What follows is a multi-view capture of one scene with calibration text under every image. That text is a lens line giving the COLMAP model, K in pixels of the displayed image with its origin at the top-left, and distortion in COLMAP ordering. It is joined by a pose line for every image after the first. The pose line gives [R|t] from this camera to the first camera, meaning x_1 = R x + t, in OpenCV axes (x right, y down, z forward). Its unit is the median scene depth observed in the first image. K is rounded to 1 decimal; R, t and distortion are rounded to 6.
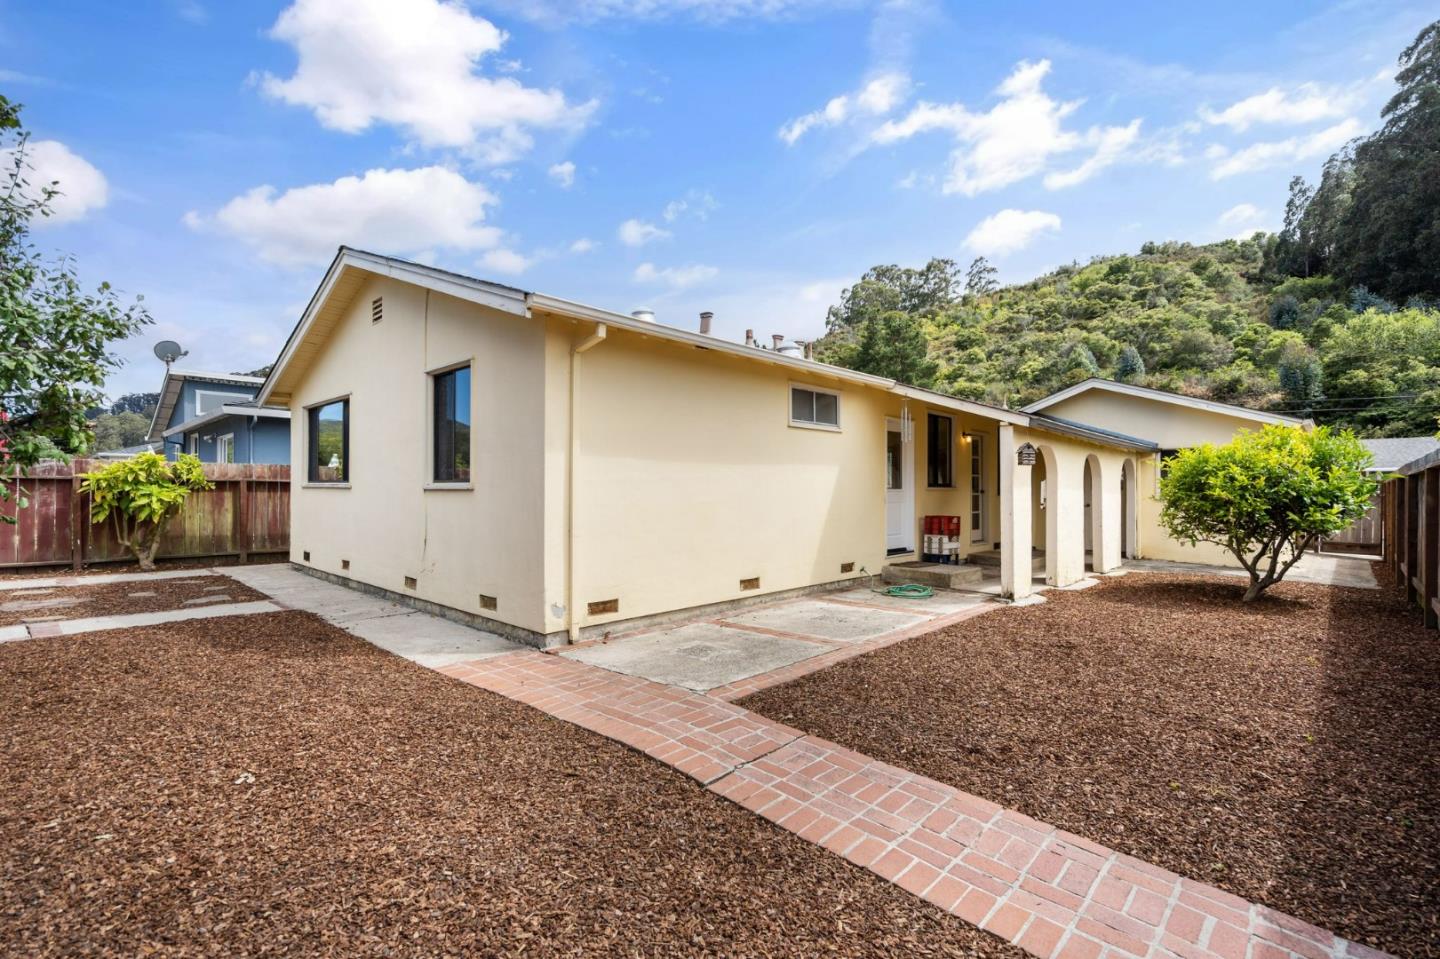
lens RADIAL K [[658.9, 0, 723.3], [0, 658.9, 474.4], [0, 0, 1]] dist [0.002267, 0.000969]
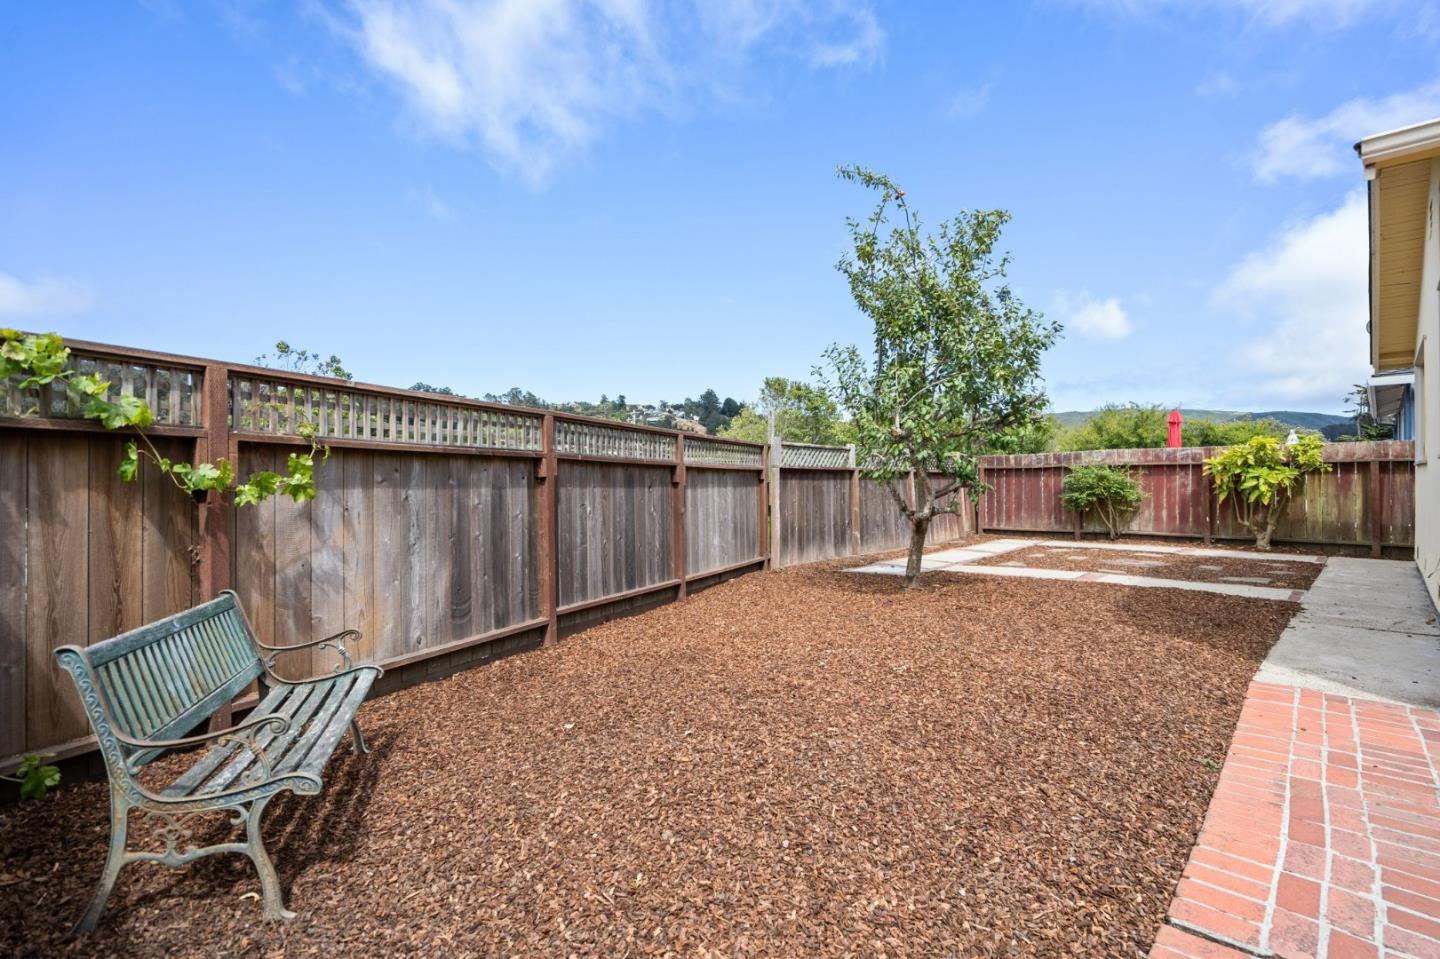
lens RADIAL K [[658.9, 0, 723.3], [0, 658.9, 474.4], [0, 0, 1]] dist [0.002267, 0.000969]
pose [[-0.025299, -0.014371, -0.999577, 0.181970], [0.026049, 0.999548, -0.015030, 0.020216], [0.999340, -0.026419, -0.024913, 0.192107]]
